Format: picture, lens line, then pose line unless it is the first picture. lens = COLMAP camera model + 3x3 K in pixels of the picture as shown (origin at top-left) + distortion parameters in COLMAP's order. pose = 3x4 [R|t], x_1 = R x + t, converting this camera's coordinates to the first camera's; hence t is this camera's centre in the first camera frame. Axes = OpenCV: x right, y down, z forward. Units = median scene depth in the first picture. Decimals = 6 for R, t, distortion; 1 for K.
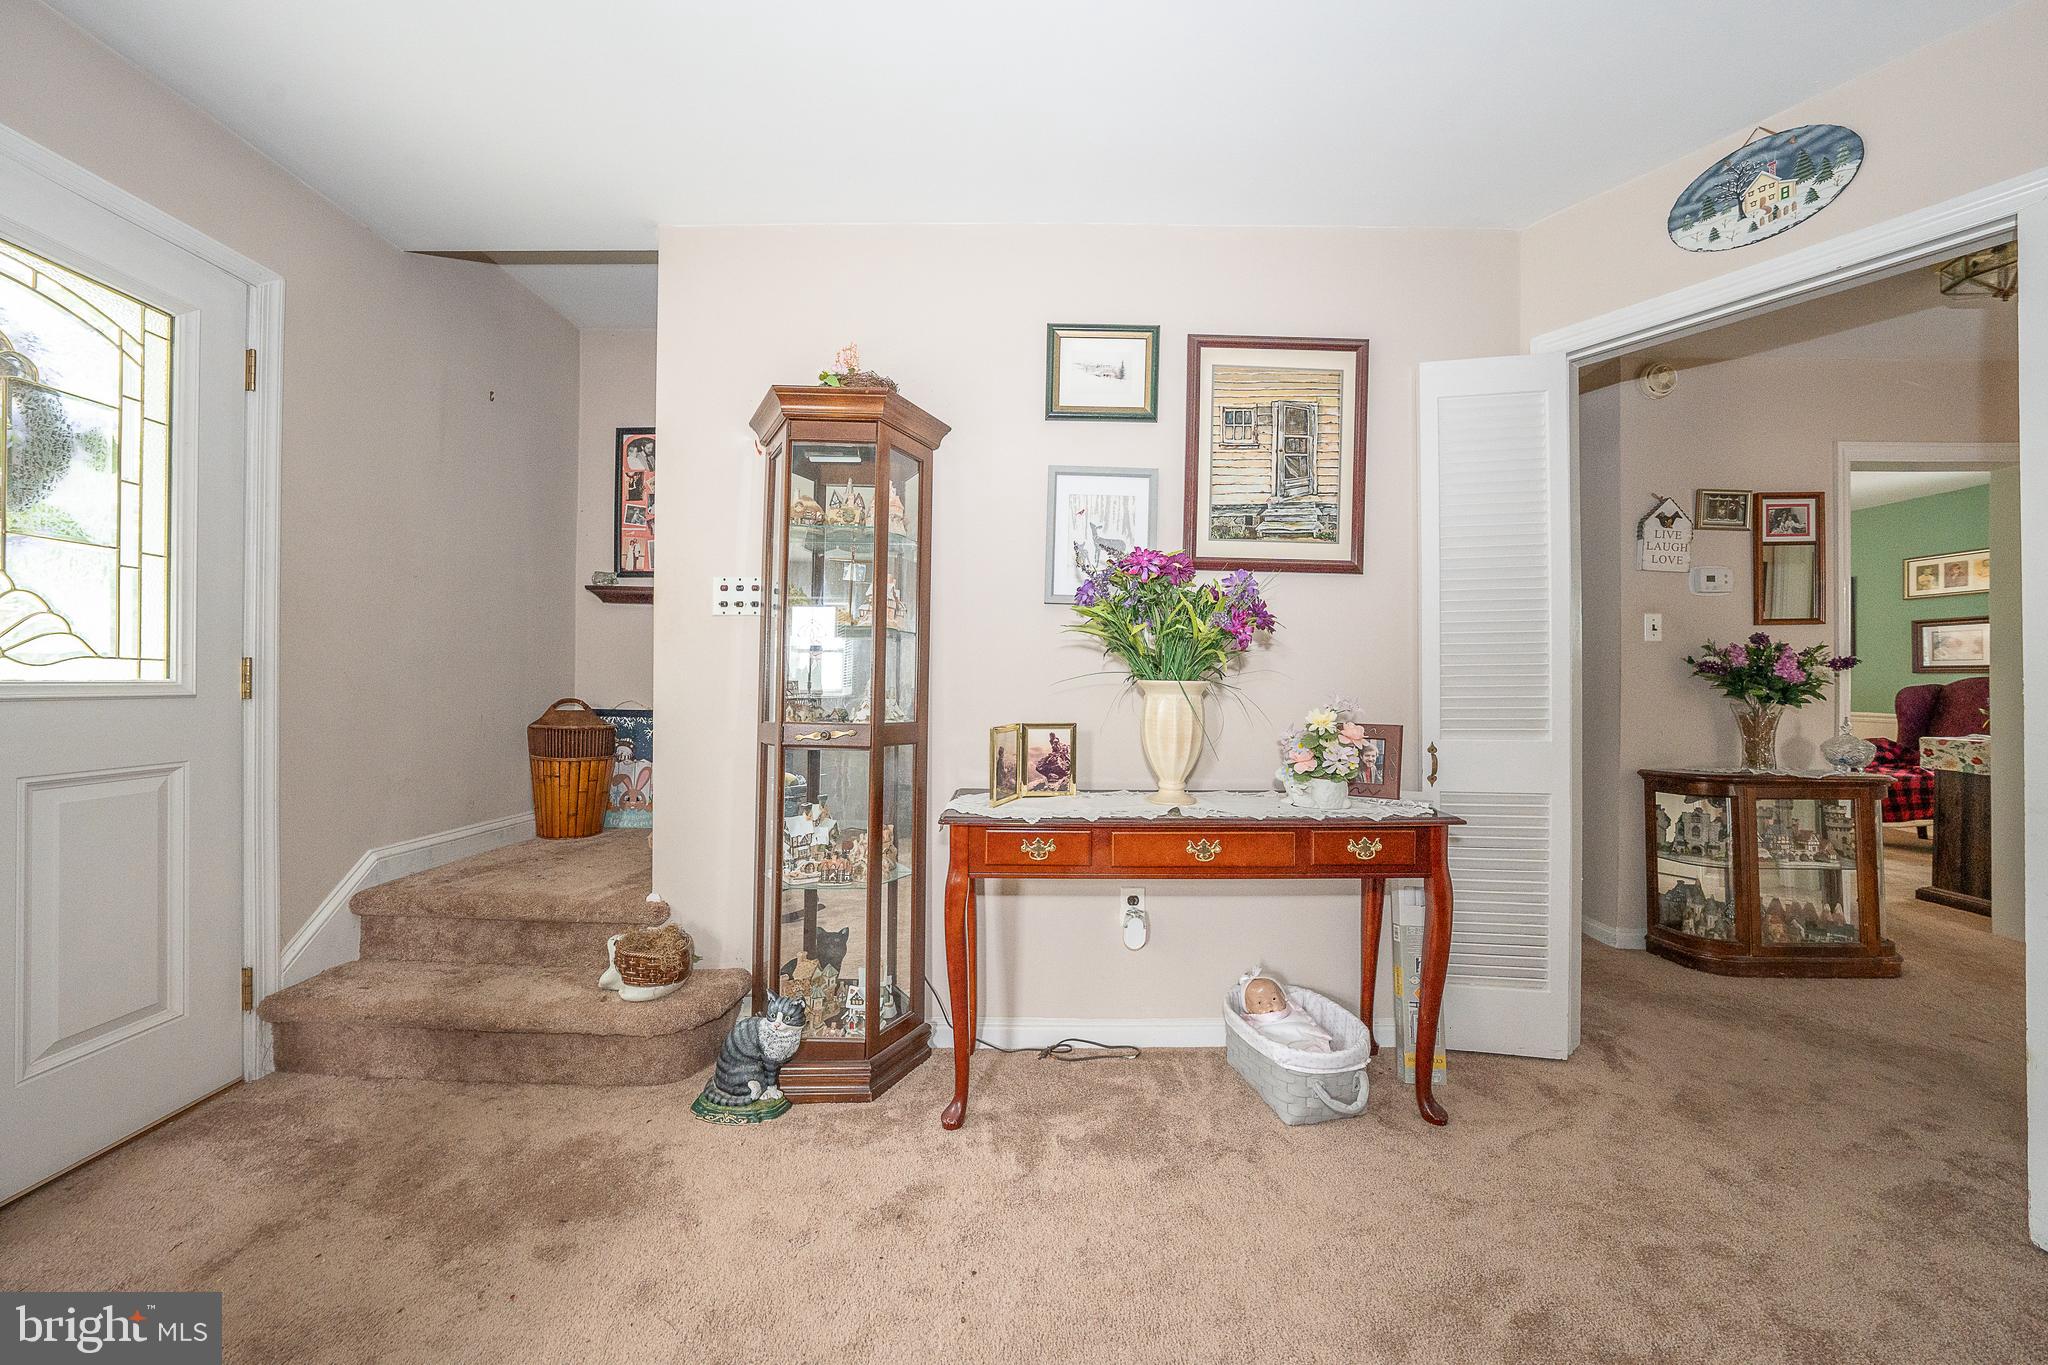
lens RADIAL K [[705.4, 0, 1026.2], [0, 705.4, 676.5], [0, 0, 1]] dist [-0.029939, 0.006578]
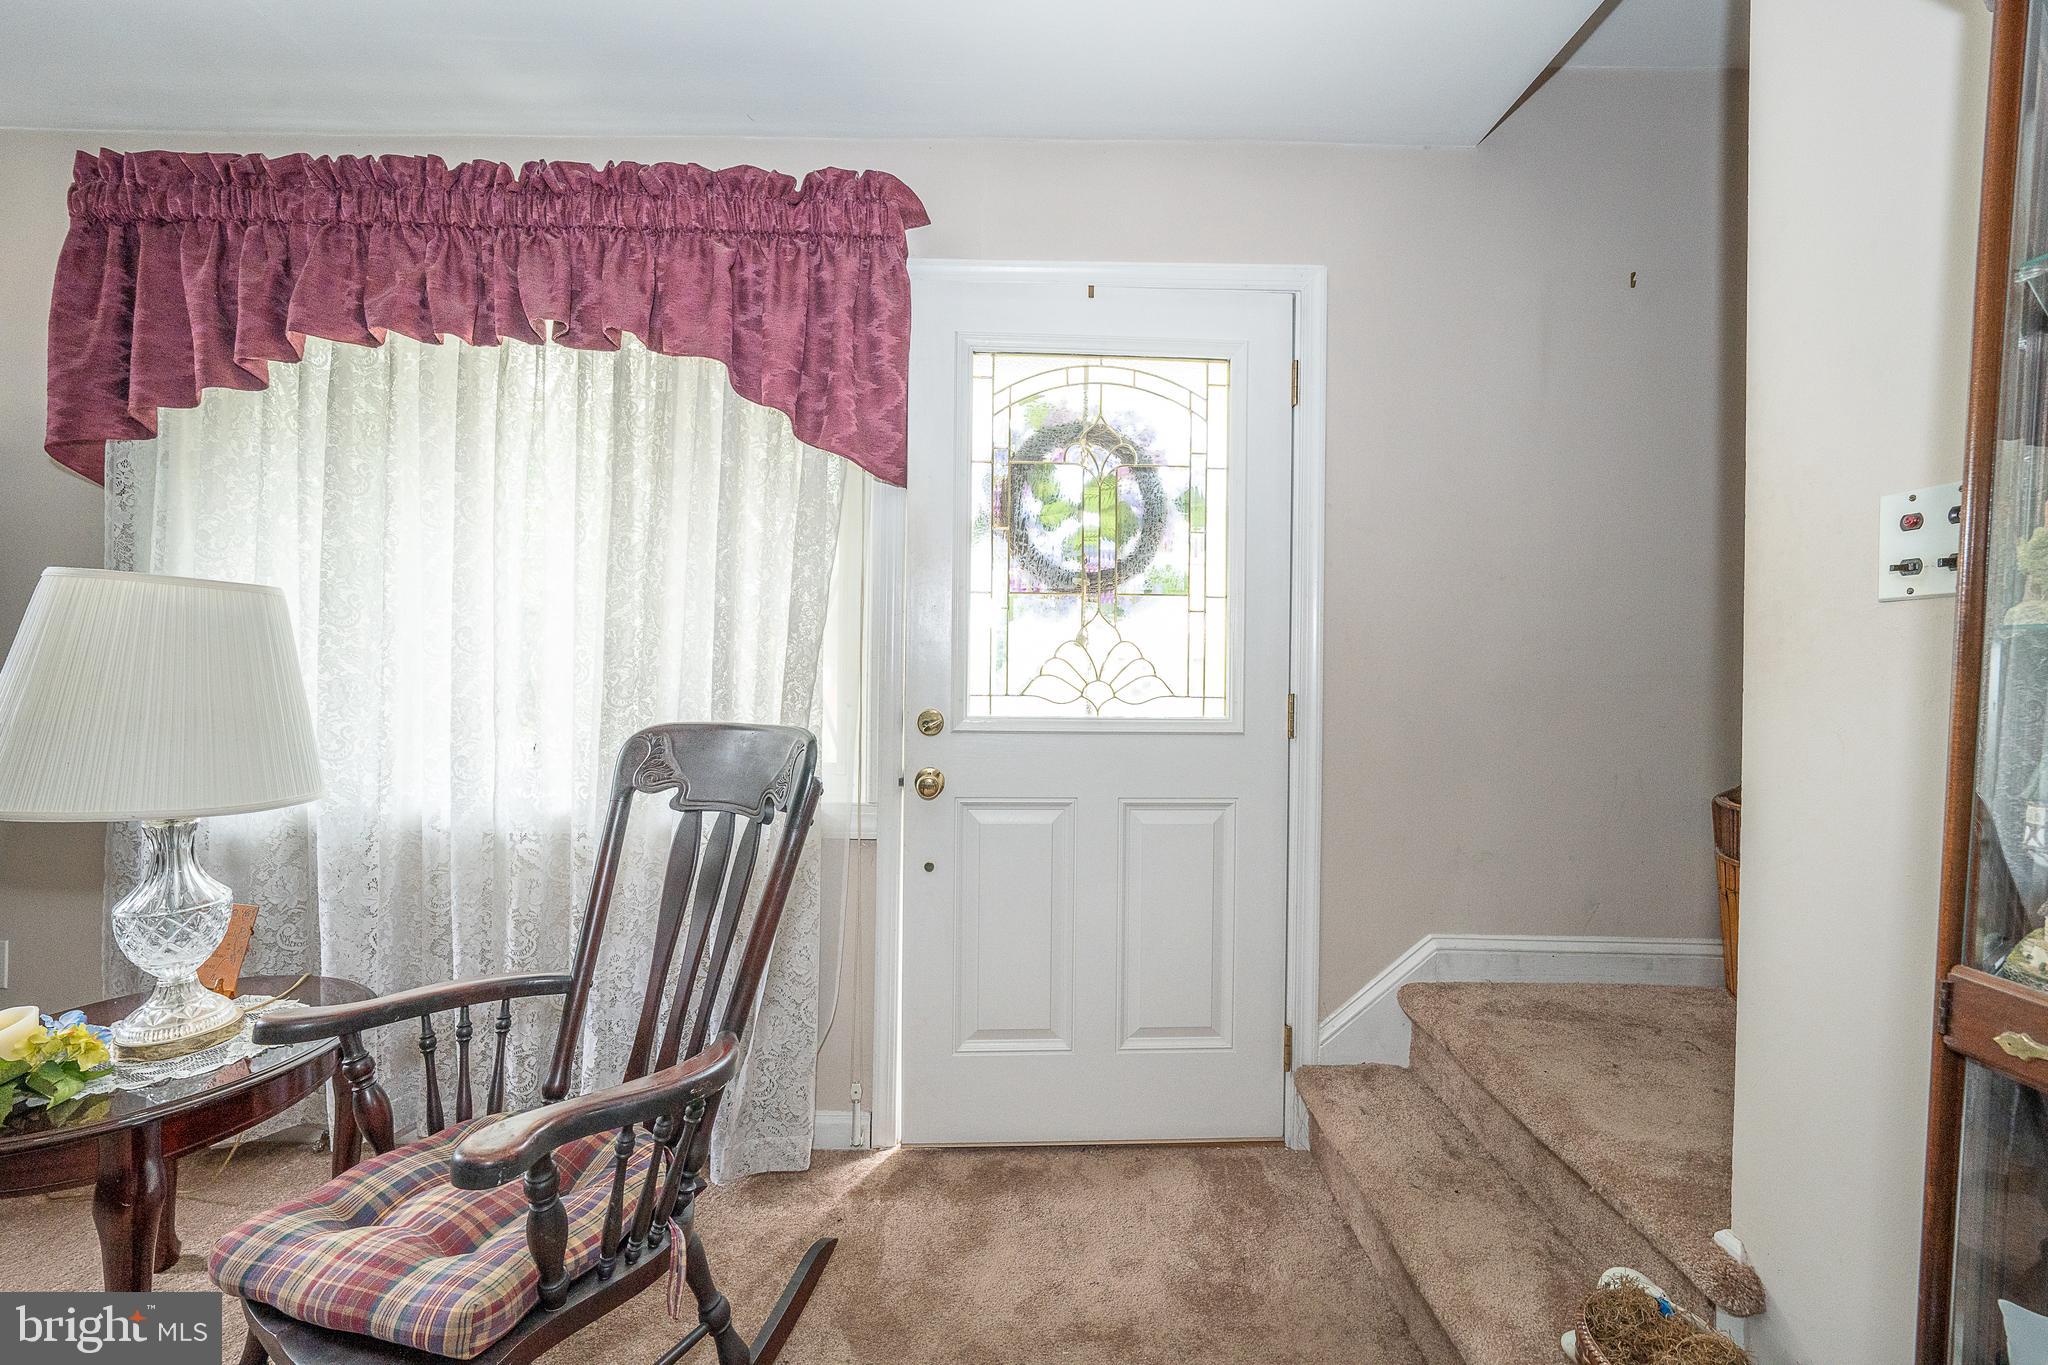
lens RADIAL K [[837.9, 0, 1014.8], [0, 837.9, 680.9], [0, 0, 1]] dist [-0.002769, -0.000075]
pose [[0.006958, 0.007679, -0.999946, -0.000219], [-0.003233, 0.999965, 0.007657, -0.047723], [0.999971, 0.003179, 0.006983, 0.553094]]
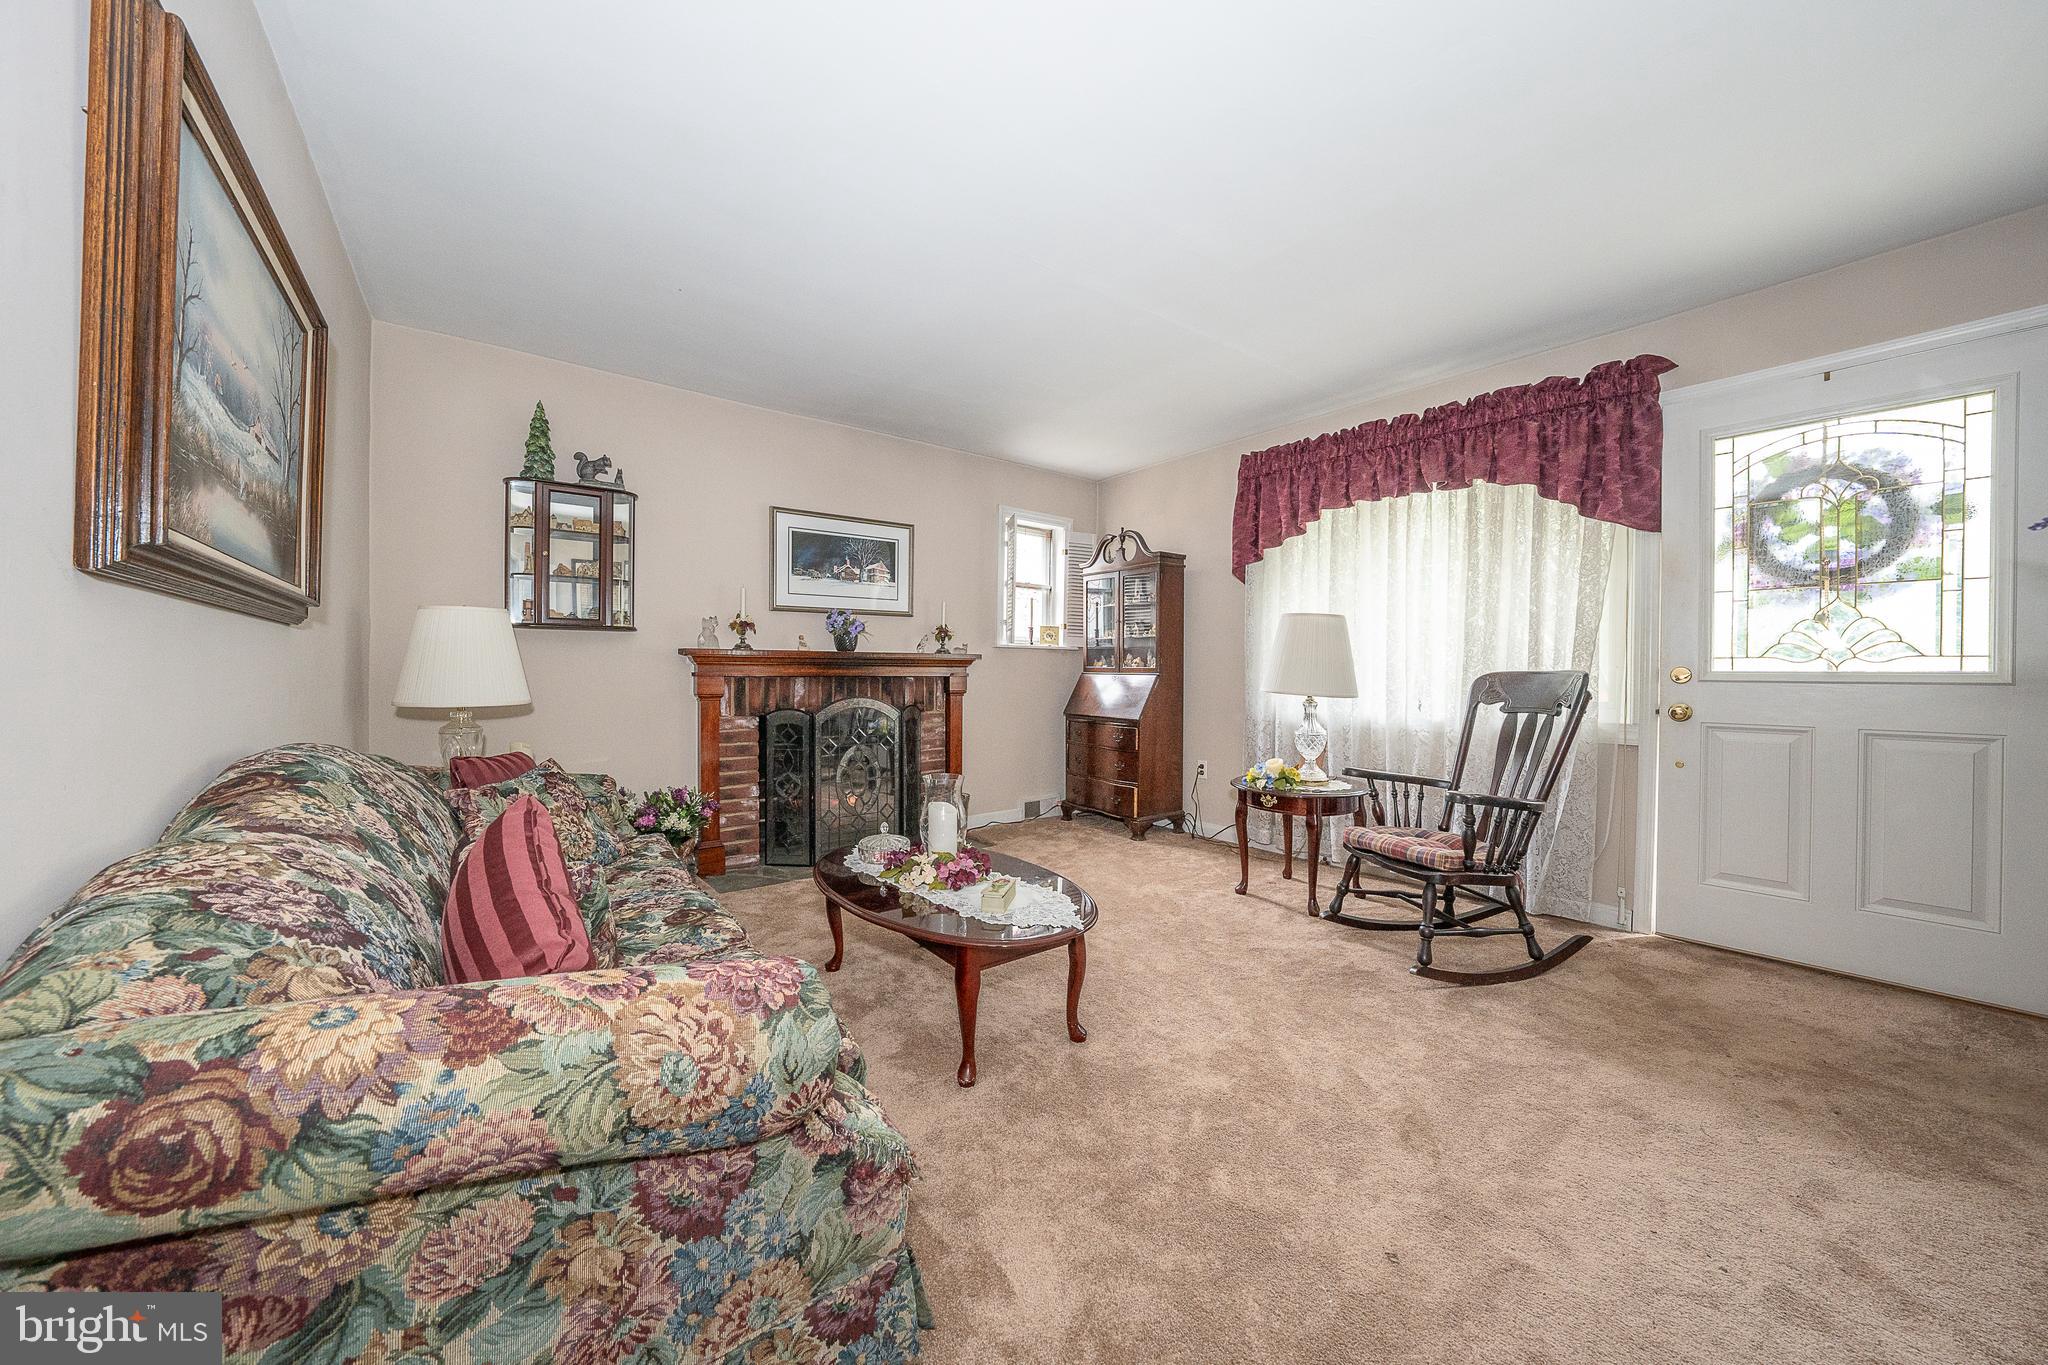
lens RADIAL K [[705.4, 0, 1026.2], [0, 705.4, 676.5], [0, 0, 1]] dist [-0.029939, 0.006578]
pose [[-0.783561, -0.004737, -0.621296, 0.816851], [-0.004763, 0.999987, -0.001618, 0.021273], [0.621296, 0.001692, -0.783574, 0.718562]]
